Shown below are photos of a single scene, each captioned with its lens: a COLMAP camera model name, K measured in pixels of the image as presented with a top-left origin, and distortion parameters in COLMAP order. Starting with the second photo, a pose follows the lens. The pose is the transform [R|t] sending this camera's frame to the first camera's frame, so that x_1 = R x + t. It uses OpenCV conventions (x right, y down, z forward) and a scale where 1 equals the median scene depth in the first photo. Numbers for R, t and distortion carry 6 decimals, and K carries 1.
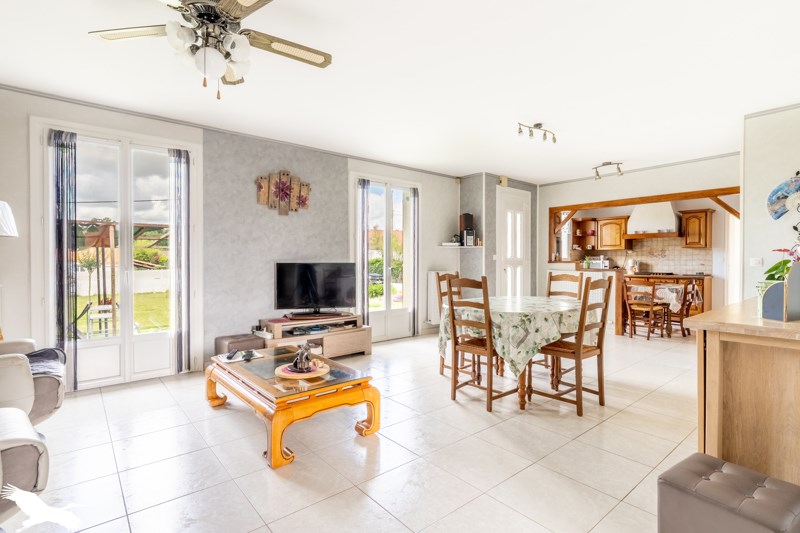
lens RADIAL K [[387.3, 0, 395.6], [0, 387.3, 264.6], [0, 0, 1]] dist [-0.000994, -0.000152]
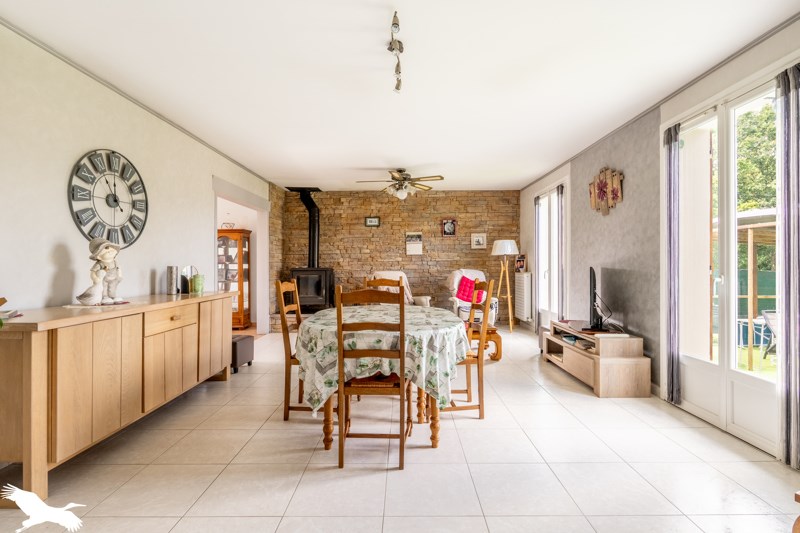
lens RADIAL K [[387.3, 0, 401.5], [0, 387.3, 265.0], [0, 0, 1]] dist [-0.000994, -0.000152]
pose [[-0.649188, -0.000475, -0.760628, 0.593814], [-0.006742, 0.999964, 0.005129, -0.007656], [0.760598, 0.008457, -0.649168, 0.992858]]
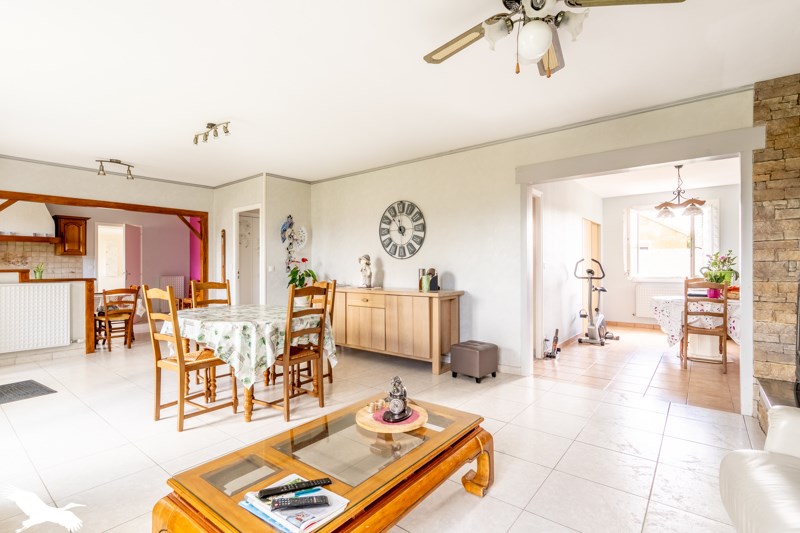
lens RADIAL K [[387.3, 0, 395.8], [0, 387.3, 264.6], [0, 0, 1]] dist [-0.000994, -0.000152]
pose [[-0.206127, 0.005138, 0.978512, -0.456059], [0.014235, 0.999896, -0.002252, -0.008232], [-0.978422, 0.013465, -0.206179, 0.534753]]
